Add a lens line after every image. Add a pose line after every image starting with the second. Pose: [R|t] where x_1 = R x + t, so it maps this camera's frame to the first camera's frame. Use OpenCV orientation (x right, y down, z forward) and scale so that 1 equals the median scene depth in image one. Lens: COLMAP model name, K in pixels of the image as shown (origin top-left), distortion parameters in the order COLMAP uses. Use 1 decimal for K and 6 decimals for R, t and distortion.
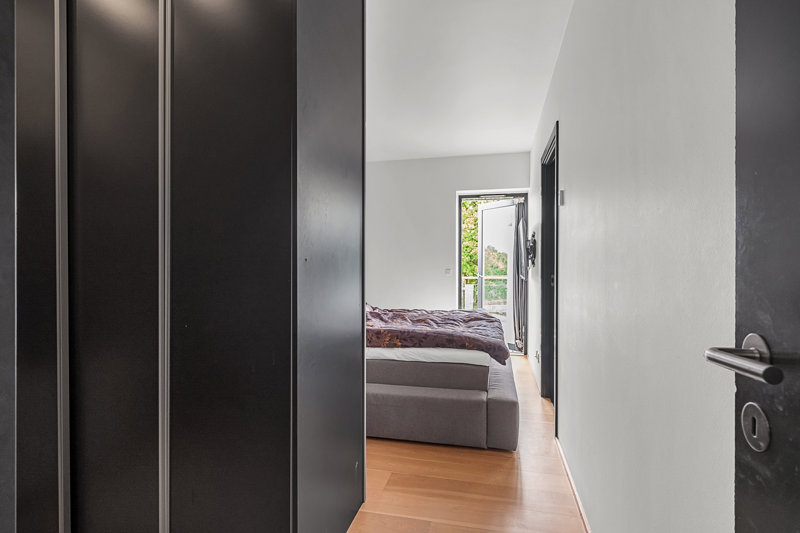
lens RADIAL K [[399.0, 0, 399.8], [0, 399.0, 267.7], [0, 0, 1]] dist [-0.002223, 0.000436]
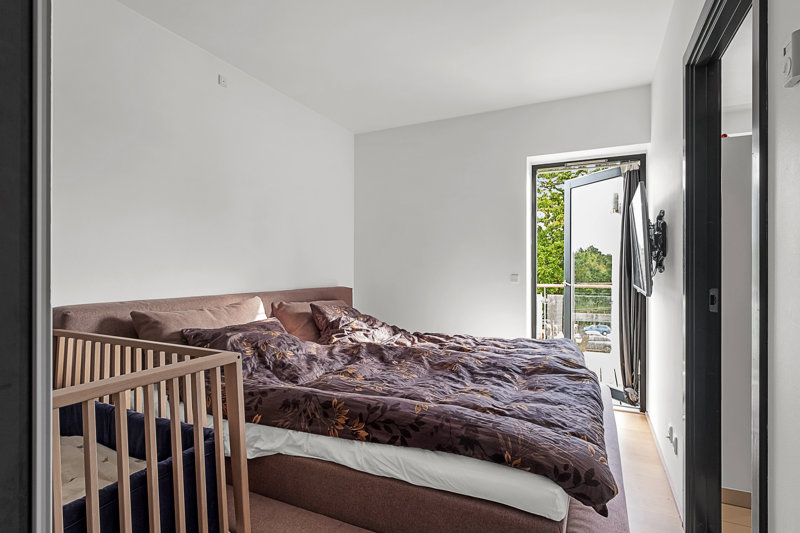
lens RADIAL K [[399.0, 0, 401.7], [0, 399.0, 264.7], [0, 0, 1]] dist [-0.002223, 0.000436]
pose [[0.975809, 0.000633, -0.218623, 0.101087], [-0.003990, 0.999881, -0.014915, -0.002222], [0.218588, 0.015427, 0.975695, 0.374322]]
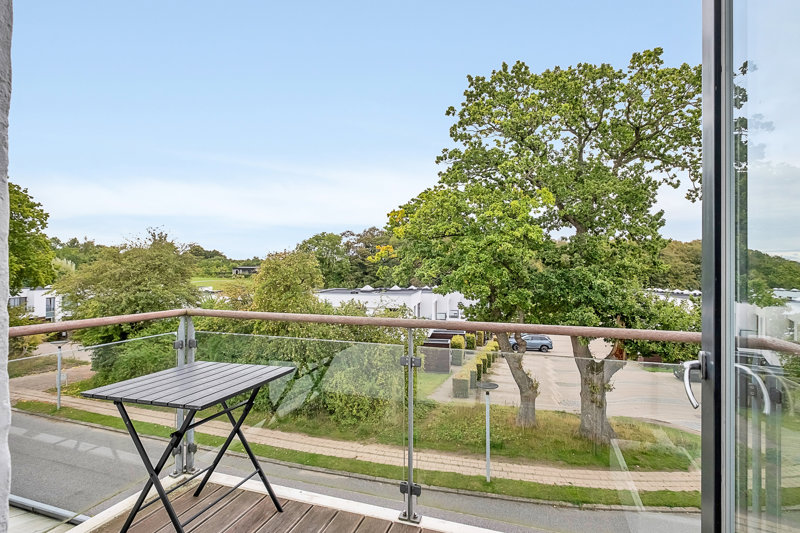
lens RADIAL K [[399.0, 0, 399.5], [0, 399.0, 266.6], [0, 0, 1]] dist [-0.002223, 0.000436]
pose [[0.996048, 0.001370, -0.088801, 0.137397], [-0.001972, 0.999976, -0.006692, -0.004414], [0.088790, 0.006841, 0.996027, 0.537990]]
